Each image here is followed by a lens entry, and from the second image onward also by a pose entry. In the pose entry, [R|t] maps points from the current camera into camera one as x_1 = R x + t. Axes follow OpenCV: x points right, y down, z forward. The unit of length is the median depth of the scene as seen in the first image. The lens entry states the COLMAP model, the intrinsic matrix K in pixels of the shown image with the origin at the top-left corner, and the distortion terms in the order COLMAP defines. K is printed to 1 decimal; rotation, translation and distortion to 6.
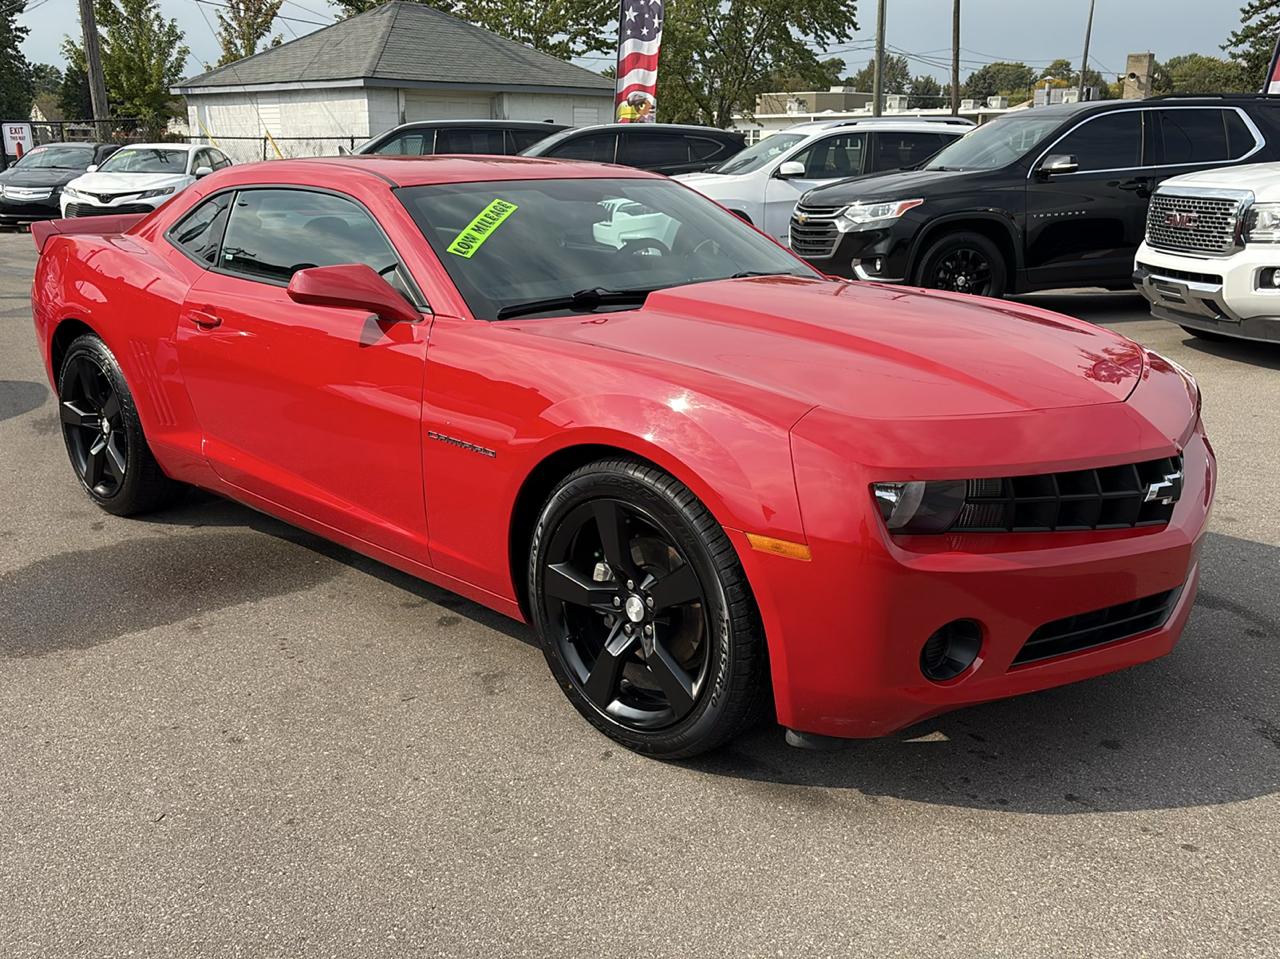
lens RADIAL K [[1221.0, 0, 637.5], [0, 1221.0, 480.0], [0, 0, 1]] dist [0.018782, 0.000000]
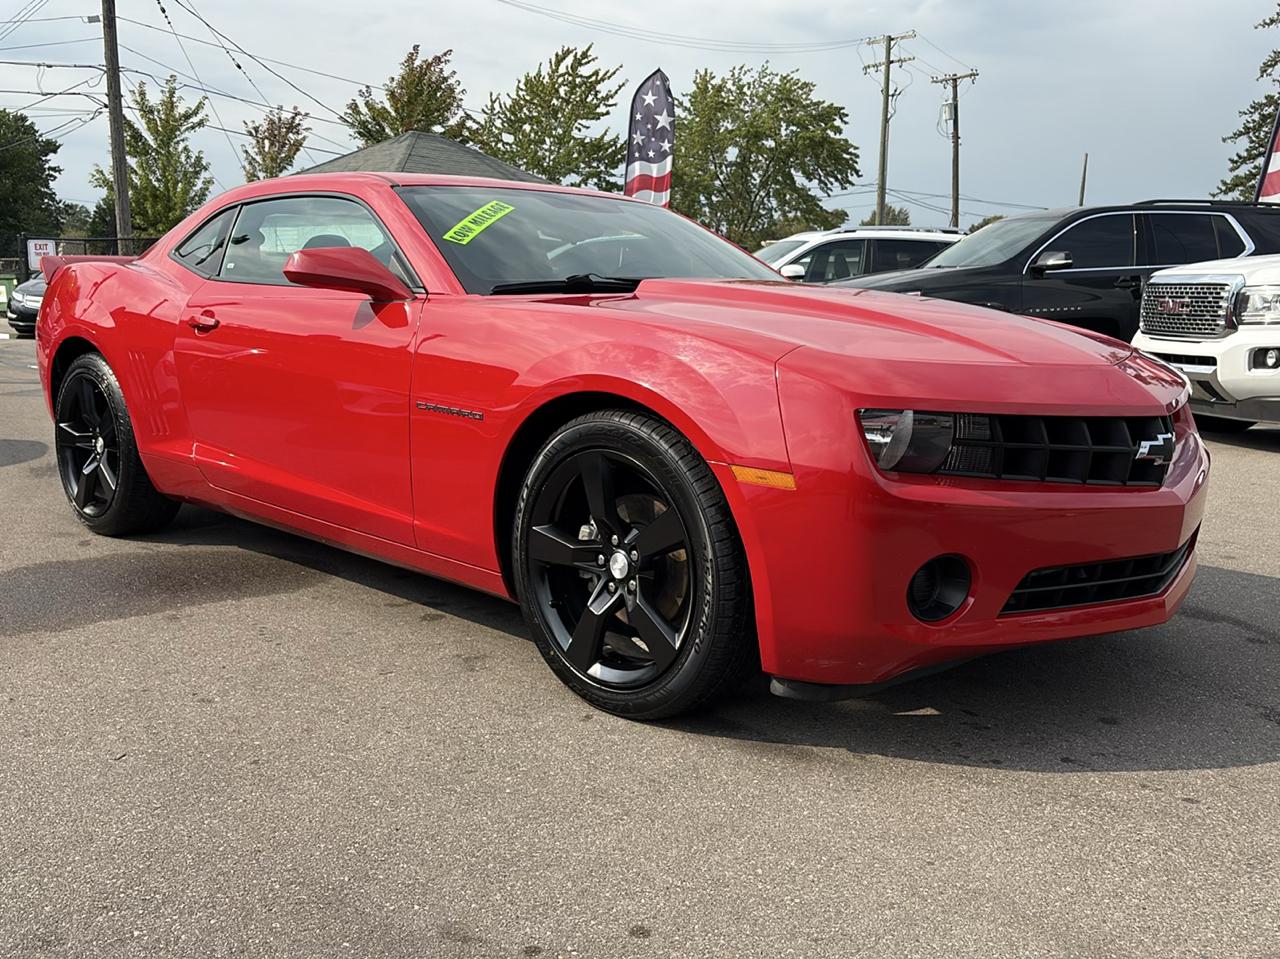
lens RADIAL K [[1221.0, 0, 637.6], [0, 1221.0, 480.5], [0, 0, 1]] dist [0.018782, 0.000000]
pose [[0.999833, 0.017850, -0.003924, 0.012899], [-0.018175, 0.993651, -0.111025, 0.121358], [0.001918, 0.111078, 0.993810, 0.014385]]
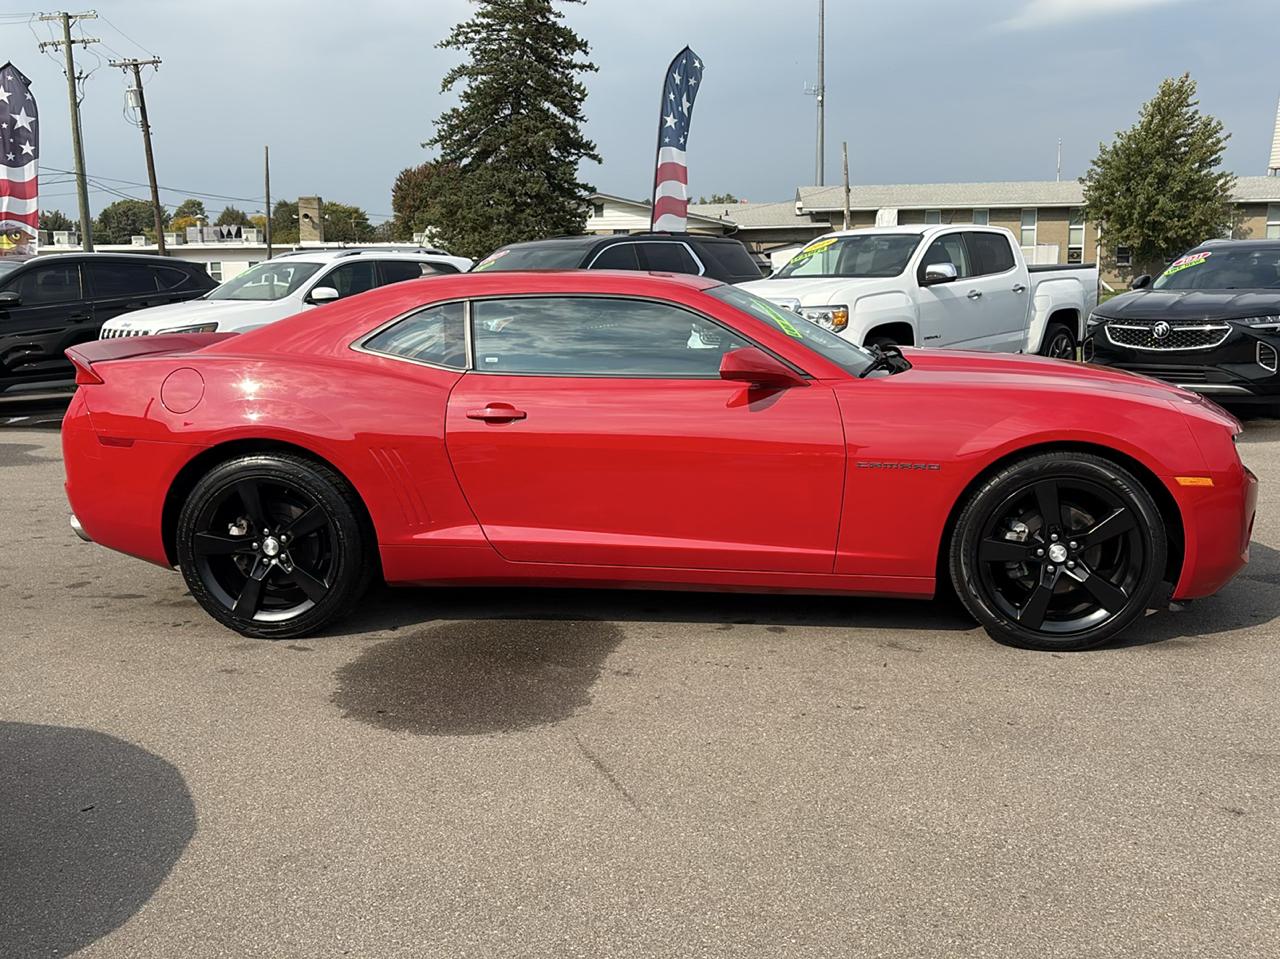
lens RADIAL K [[1221.0, 0, 644.4], [0, 1221.0, 484.7], [0, 0, 1]] dist [0.018782, 0.000000]
pose [[0.784270, -0.113138, 0.610017, -1.092597], [0.174522, 0.983761, -0.041920, -0.002098], [-0.595368, 0.139337, 0.791279, 0.082476]]
